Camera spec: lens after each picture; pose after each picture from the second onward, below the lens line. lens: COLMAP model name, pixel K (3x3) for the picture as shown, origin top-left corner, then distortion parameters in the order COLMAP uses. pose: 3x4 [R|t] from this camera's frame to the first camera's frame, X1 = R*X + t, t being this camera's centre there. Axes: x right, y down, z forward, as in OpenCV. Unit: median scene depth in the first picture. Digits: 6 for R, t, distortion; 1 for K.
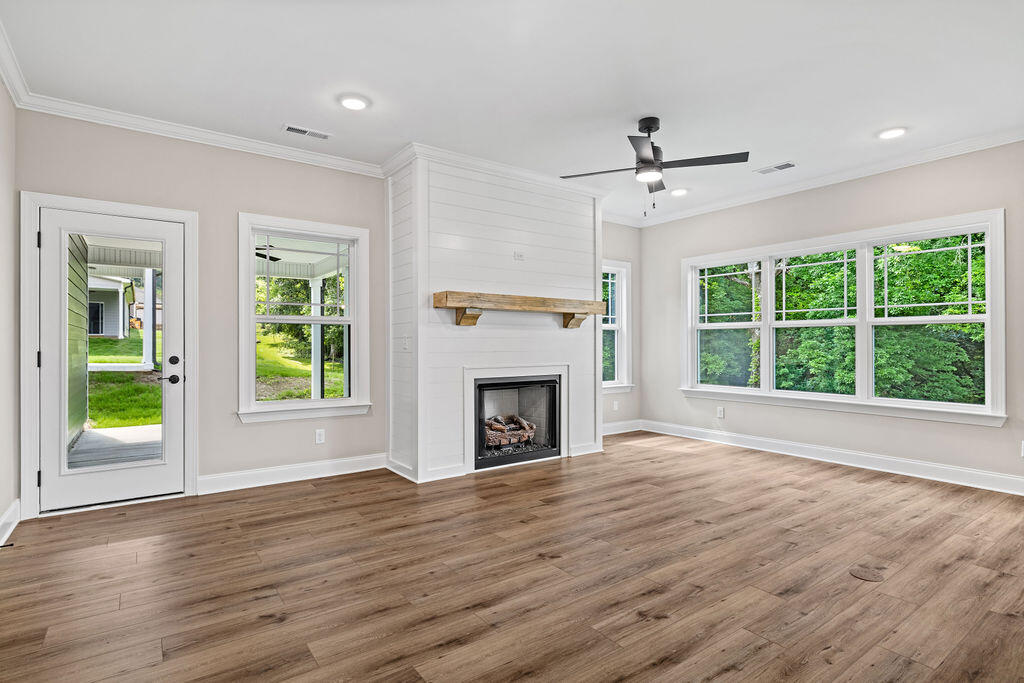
lens RADIAL K [[524.8, 0, 515.3], [0, 524.8, 337.6], [0, 0, 1]] dist [-0.001651, -0.000032]
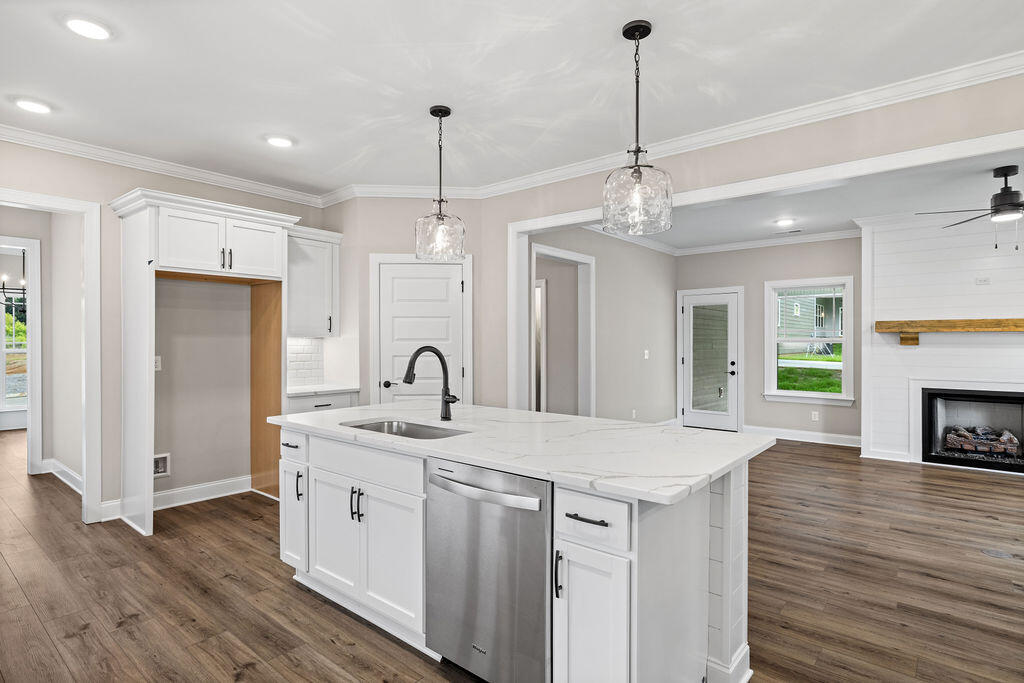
lens RADIAL K [[524.8, 0, 497.3], [0, 524.8, 343.4], [0, 0, 1]] dist [-0.001651, -0.000032]
pose [[0.226074, 0.003826, -0.974103, 1.103677], [0.009244, 0.999939, 0.006073, -0.053753], [0.974066, -0.010377, 0.226025, -0.316924]]
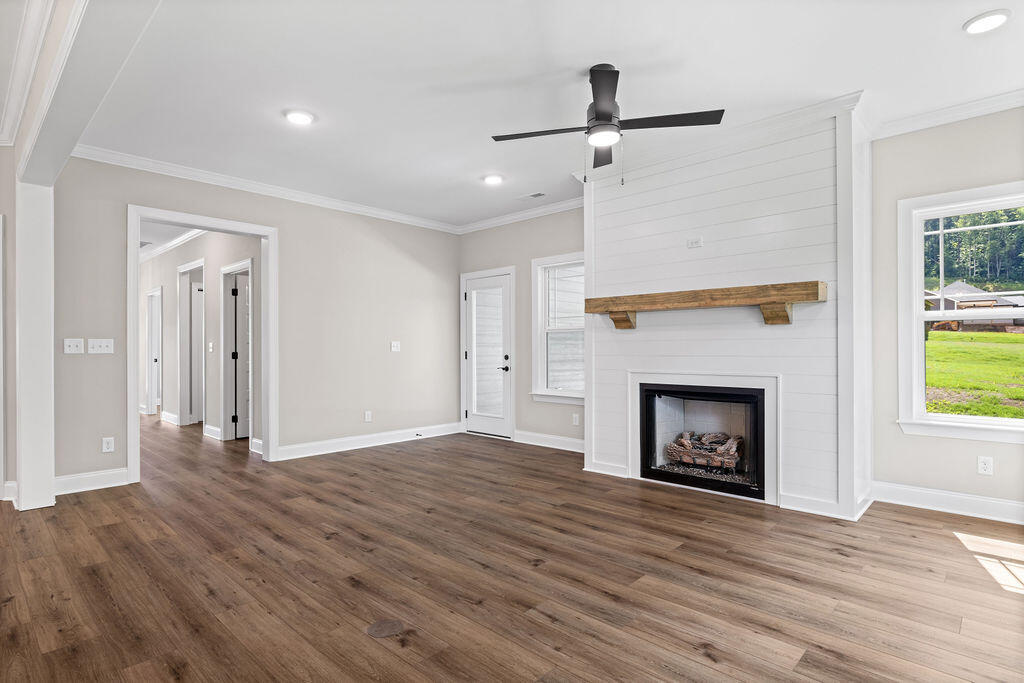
lens RADIAL K [[524.8, 0, 489.2], [0, 524.8, 345.0], [0, 0, 1]] dist [-0.001651, -0.000032]
pose [[0.161175, -0.005013, -0.986913, 1.021418], [0.015631, 0.999875, -0.002526, 0.007370], [0.986802, -0.015019, 0.161234, 0.697832]]
